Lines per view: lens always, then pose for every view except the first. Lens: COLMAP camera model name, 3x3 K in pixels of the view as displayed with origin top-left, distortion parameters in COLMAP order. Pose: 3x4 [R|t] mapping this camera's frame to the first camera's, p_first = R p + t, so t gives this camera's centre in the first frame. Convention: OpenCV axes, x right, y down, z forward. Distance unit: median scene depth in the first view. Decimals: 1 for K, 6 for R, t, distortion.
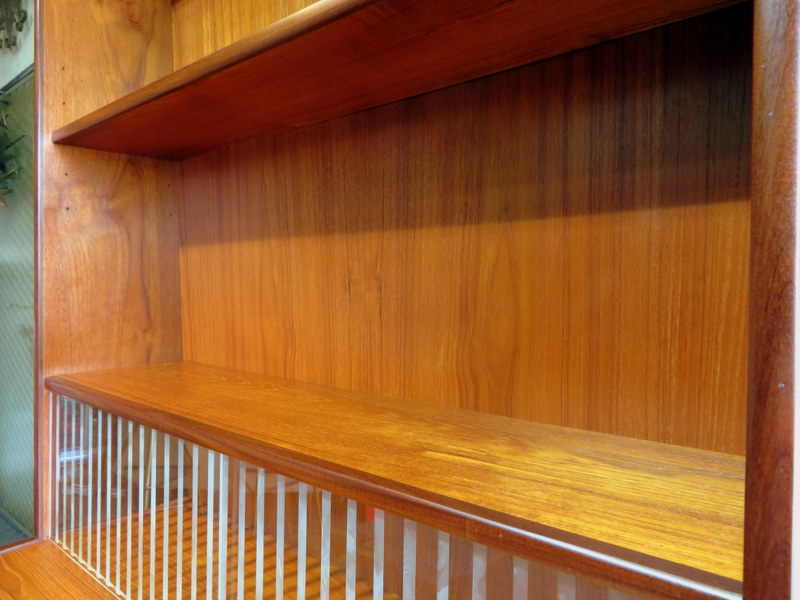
lens RADIAL K [[571.3, 0, 400.0], [0, 571.3, 300.0], [0, 0, 1]] dist [-0.016351, 0.006887]
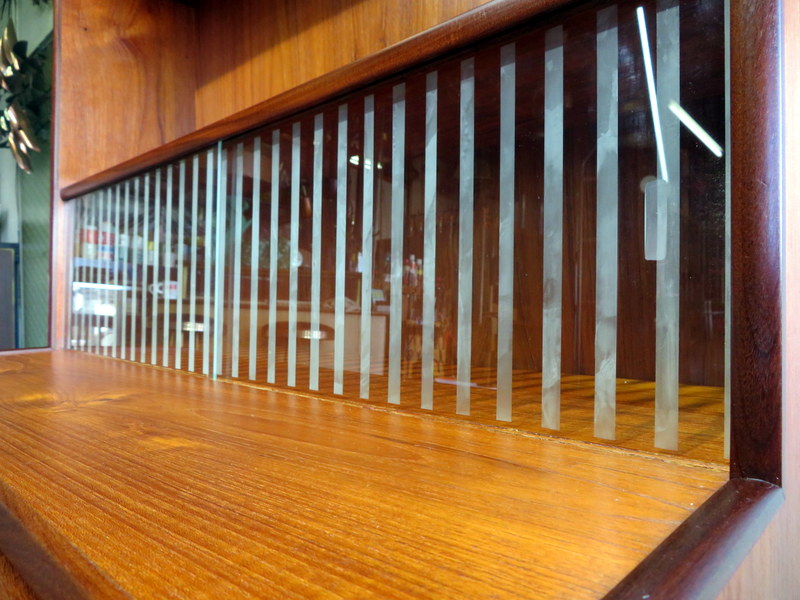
lens RADIAL K [[571.3, 0, 400.0], [0, 571.3, 300.0], [0, 0, 1]] dist [-0.016351, 0.006887]
pose [[0.998785, -0.002331, -0.049223, 0.031341], [0.000595, 0.999378, -0.035267, 0.365577], [0.049275, 0.035195, 0.998165, 0.021382]]
